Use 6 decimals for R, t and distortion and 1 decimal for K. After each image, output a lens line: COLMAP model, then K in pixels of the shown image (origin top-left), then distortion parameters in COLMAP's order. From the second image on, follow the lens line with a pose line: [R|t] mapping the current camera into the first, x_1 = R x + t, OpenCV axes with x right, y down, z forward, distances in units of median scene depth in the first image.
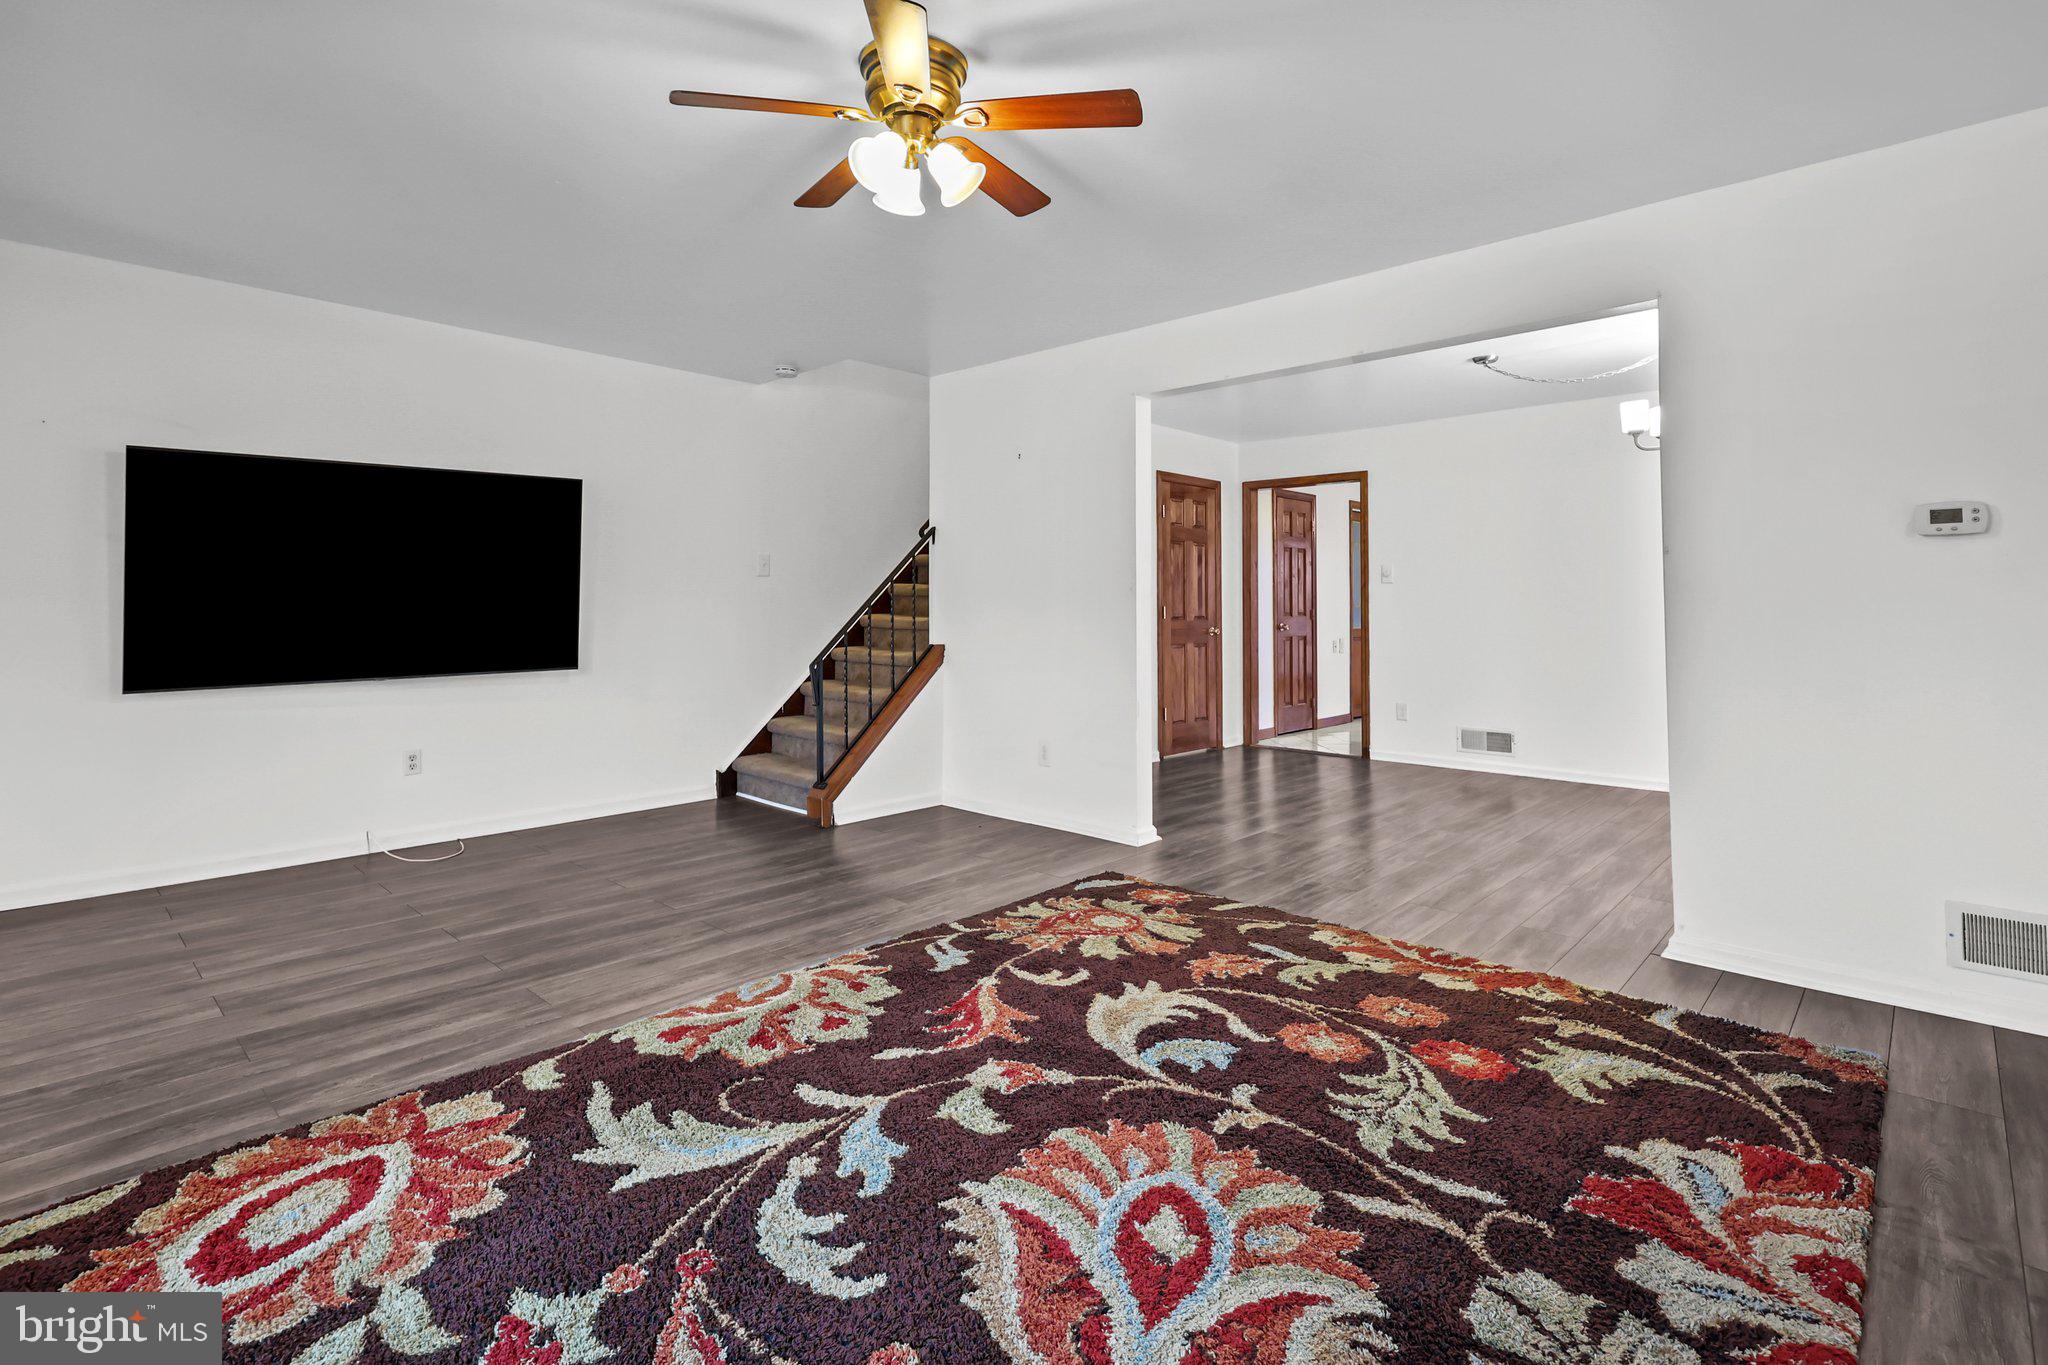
lens RADIAL K [[935.1, 0, 968.2], [0, 935.1, 578.5], [0, 0, 1]] dist [0.001414, -0.000343]
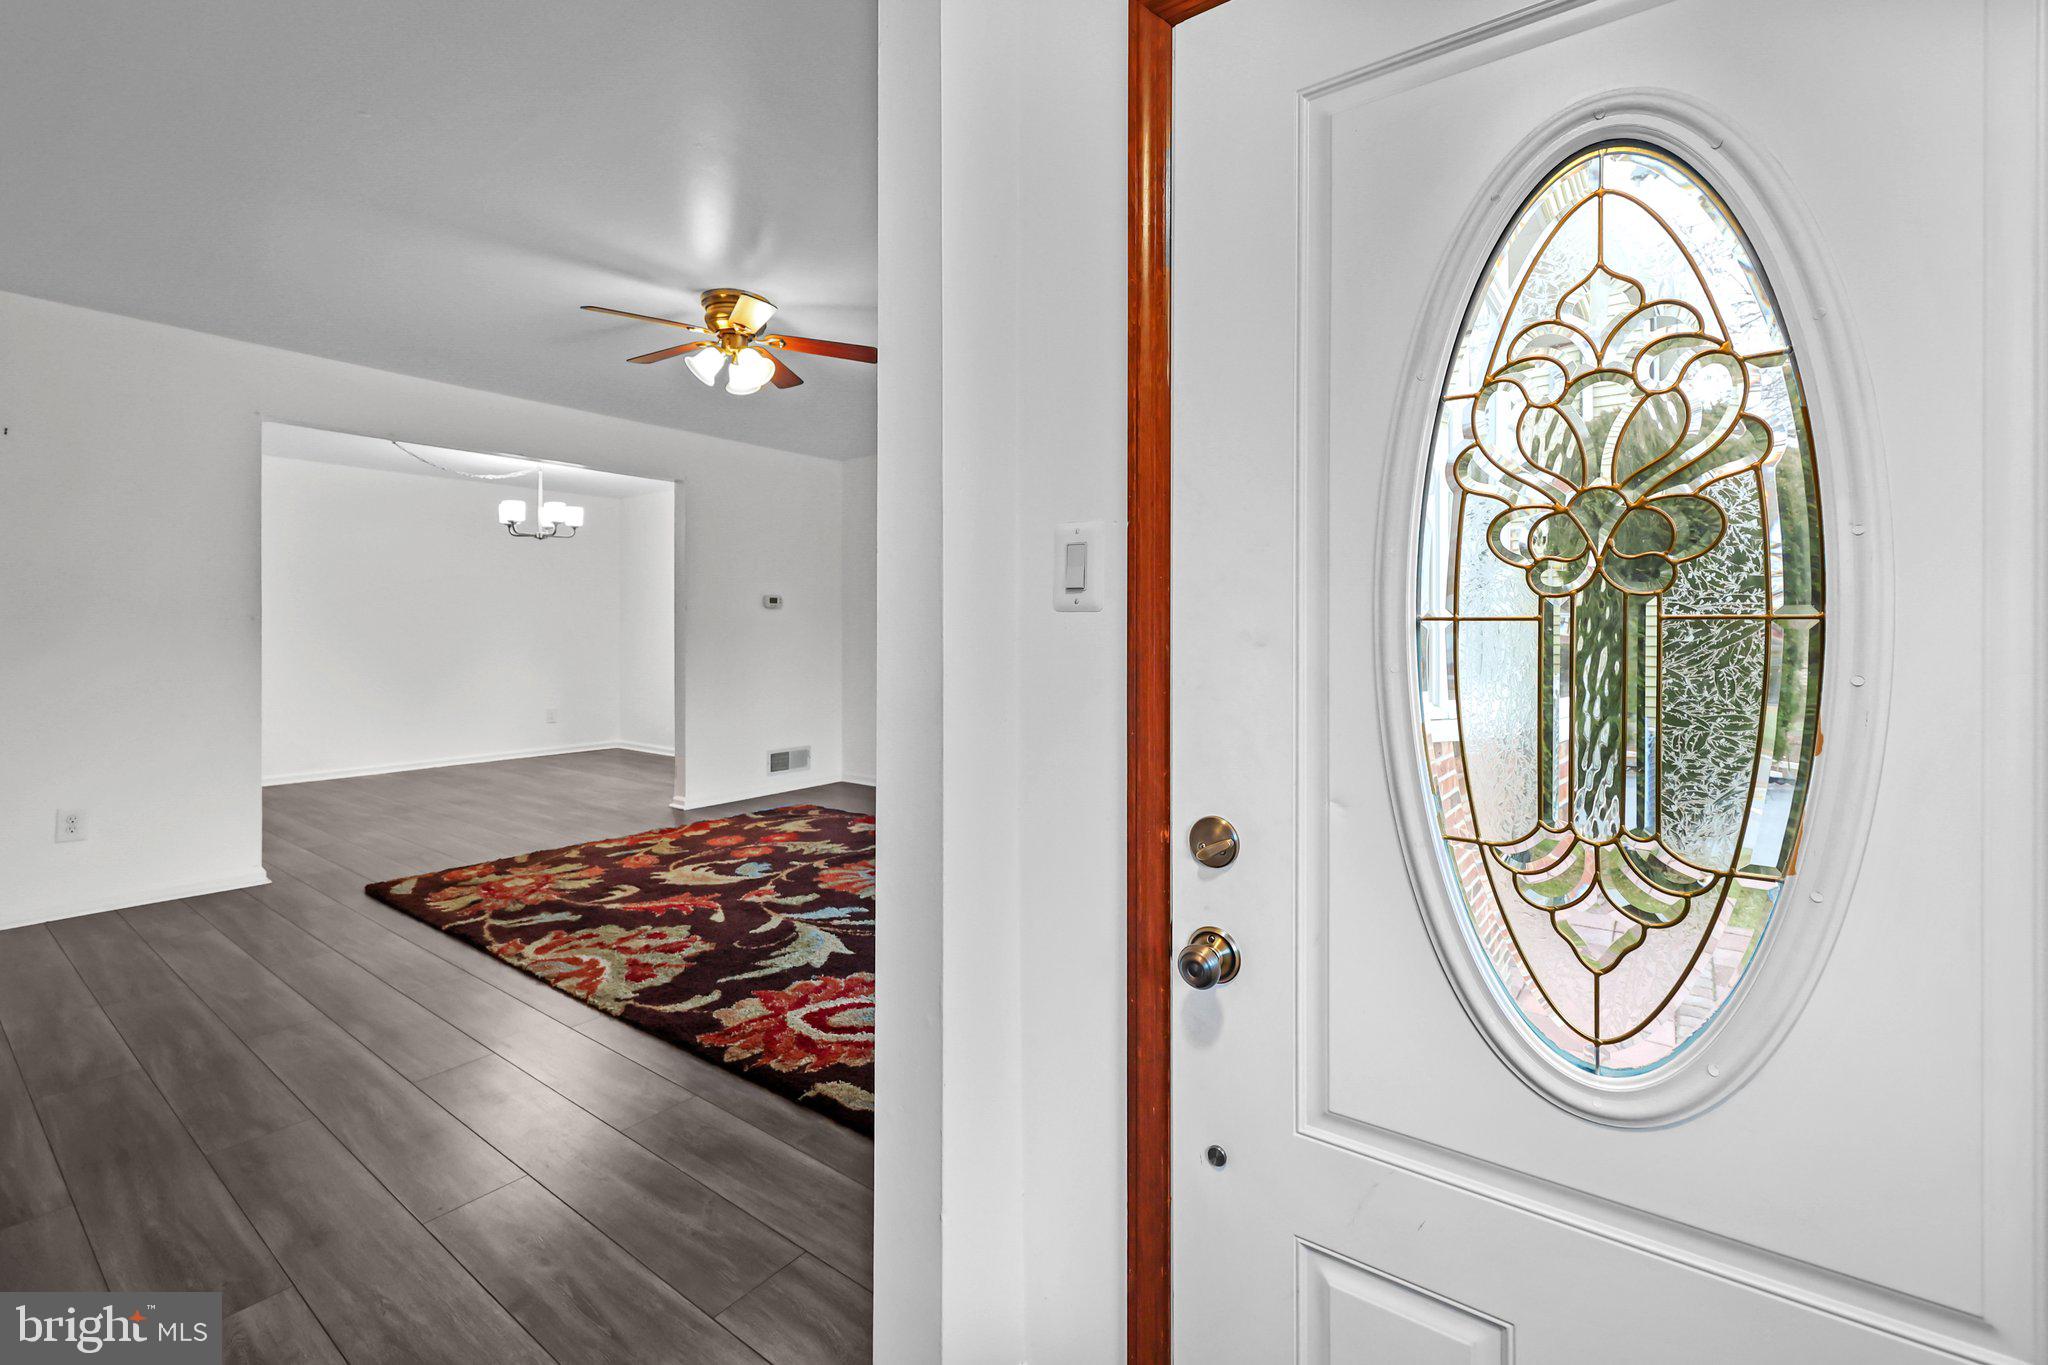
lens RADIAL K [[926.1, 0, 1049.9], [0, 926.1, 635.3], [0, 0, 1]] dist [-0.004485, -0.000347]
pose [[-0.152992, -0.000350, 0.988227, -1.717776], [-0.030919, 0.999512, -0.004432, 0.020673], [-0.987744, -0.031233, -0.152928, 0.703946]]
